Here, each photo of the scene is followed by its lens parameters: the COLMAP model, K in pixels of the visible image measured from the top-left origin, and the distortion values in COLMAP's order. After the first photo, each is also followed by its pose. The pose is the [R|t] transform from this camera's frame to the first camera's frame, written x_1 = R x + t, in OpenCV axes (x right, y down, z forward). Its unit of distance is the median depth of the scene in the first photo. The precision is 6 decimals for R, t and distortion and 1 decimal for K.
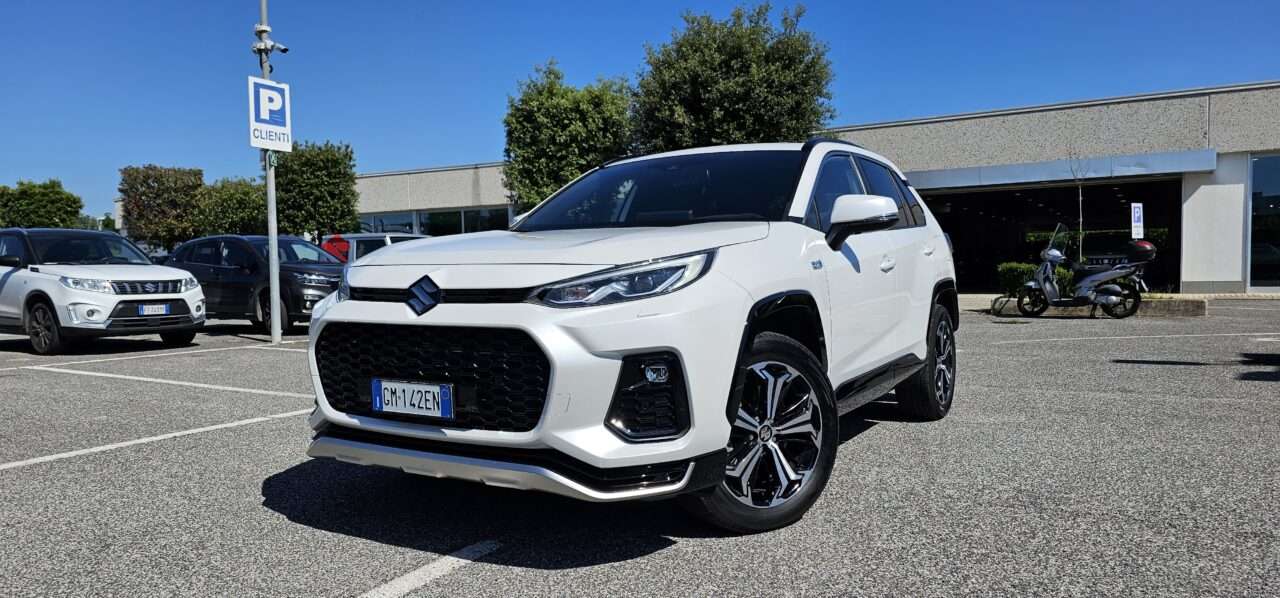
lens RADIAL K [[853.2, 0, 634.8], [0, 853.2, 303.9], [0, 0, 1]] dist [0.018676, -0.011774]
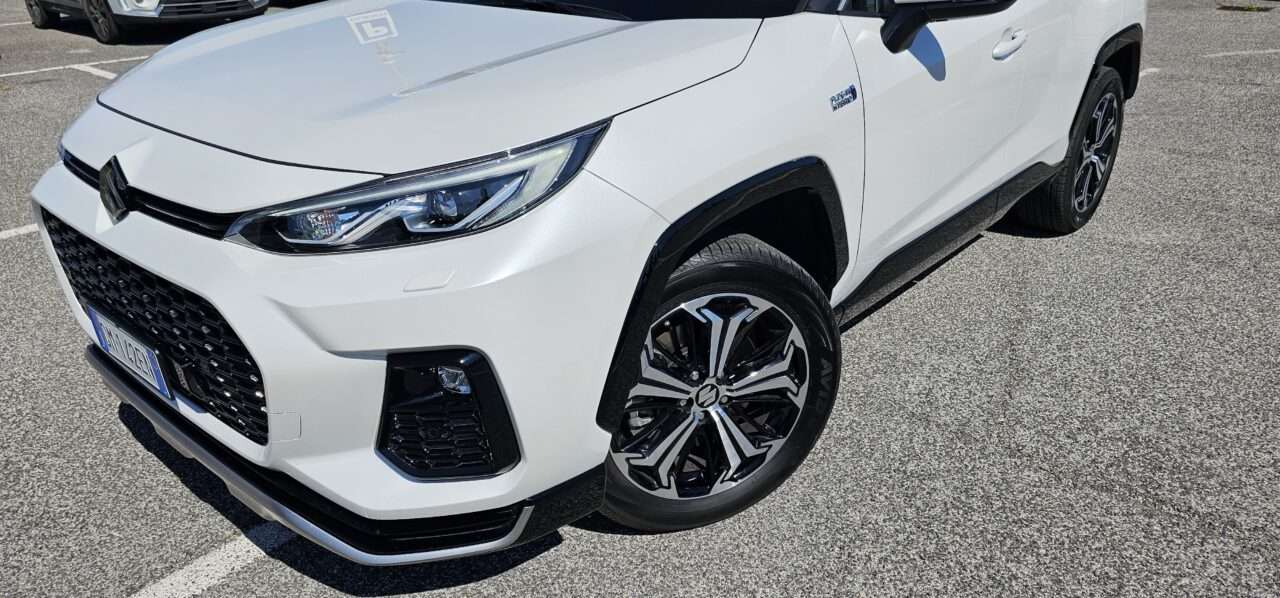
lens RADIAL K [[853.2, 0, 648.4], [0, 853.2, 298.8], [0, 0, 1]] dist [0.018676, -0.011774]
pose [[0.985019, 0.067774, -0.158567, 0.205184], [-0.000304, 0.920211, 0.391423, -0.164689], [0.172443, -0.385511, 0.906446, 0.439087]]
